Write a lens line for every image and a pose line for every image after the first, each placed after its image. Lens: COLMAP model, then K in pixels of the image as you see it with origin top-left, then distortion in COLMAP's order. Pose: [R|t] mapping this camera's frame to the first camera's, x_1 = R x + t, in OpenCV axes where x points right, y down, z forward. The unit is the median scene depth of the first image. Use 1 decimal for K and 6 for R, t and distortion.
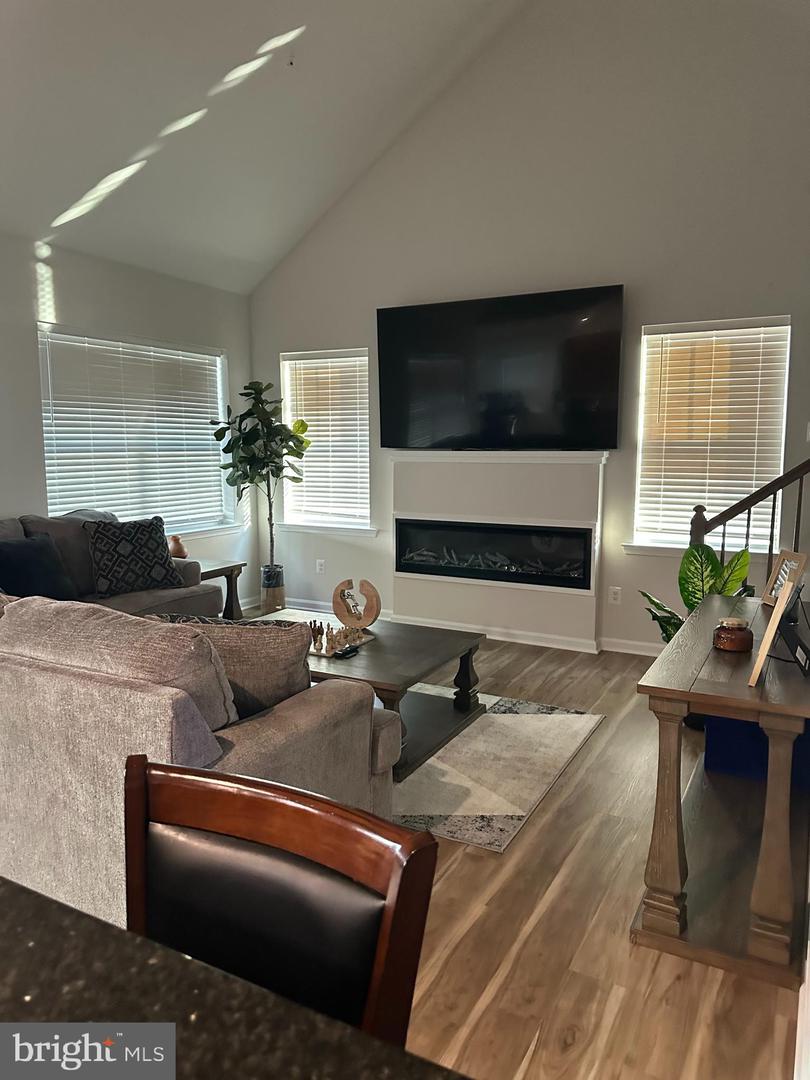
lens RADIAL K [[765.6, 0, 405.0], [0, 765.6, 540.0], [0, 0, 1]] dist [0.081332, -0.121934]
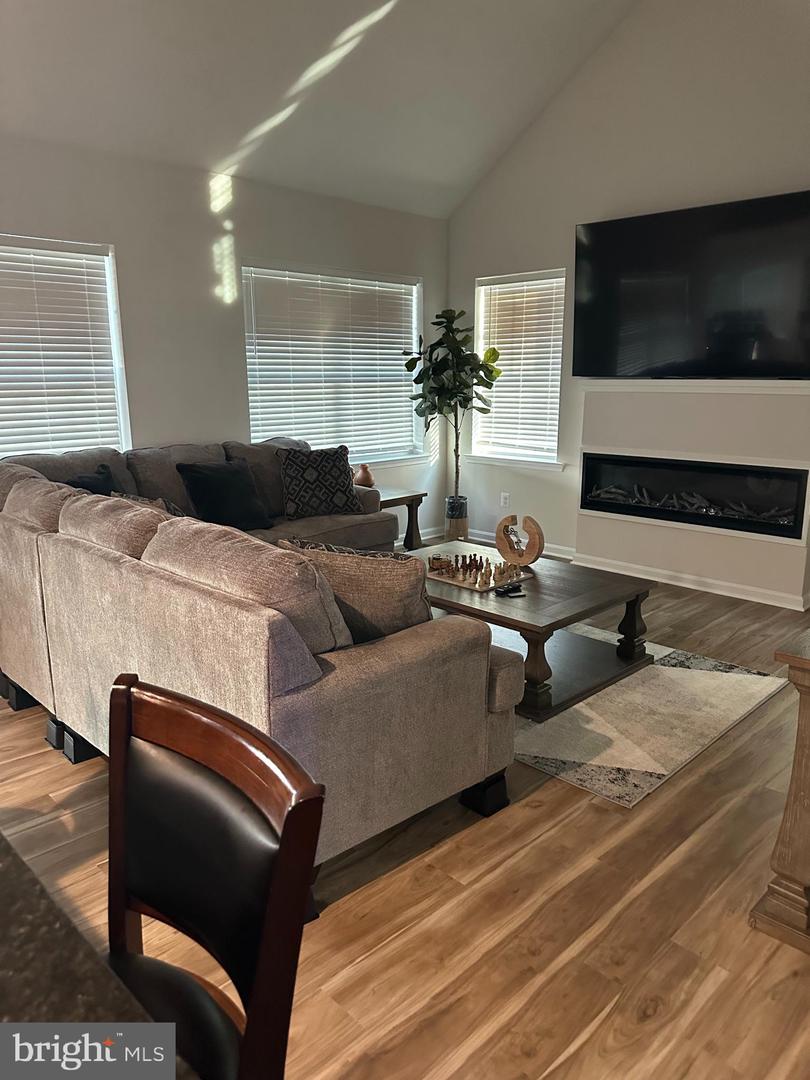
lens RADIAL K [[766.5, 0, 405.0], [0, 766.5, 540.0], [0, 0, 1]] dist [0.087774, -0.110848]
pose [[0.955251, 0.058860, -0.289880, 0.078969], [-0.032504, 0.994955, 0.094916, -0.005185], [0.294005, -0.081246, 0.952345, 0.022371]]
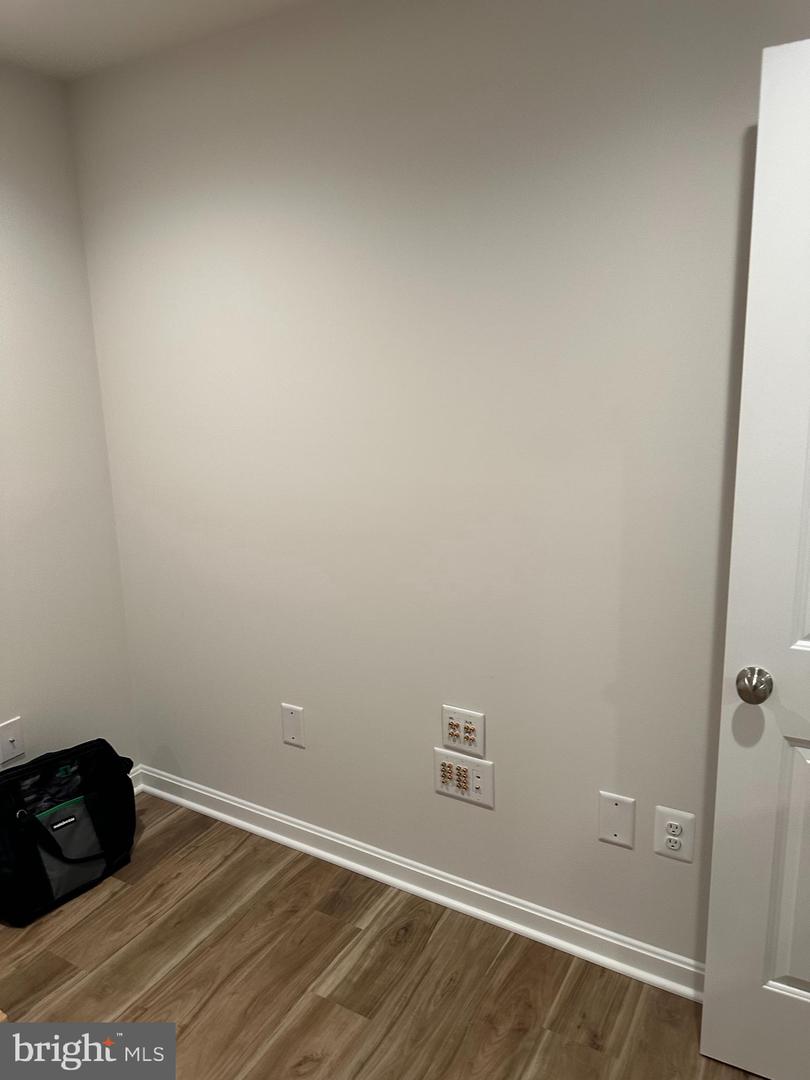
lens RADIAL K [[766.5, 0, 405.0], [0, 766.5, 540.0], [0, 0, 1]] dist [0.087774, -0.110848]
pose [[-0.999839, -0.001256, 0.017901, 0.088769], [0.004940, 0.939737, 0.341864, -0.112563], [-0.017251, 0.341897, -0.939579, 0.858916]]
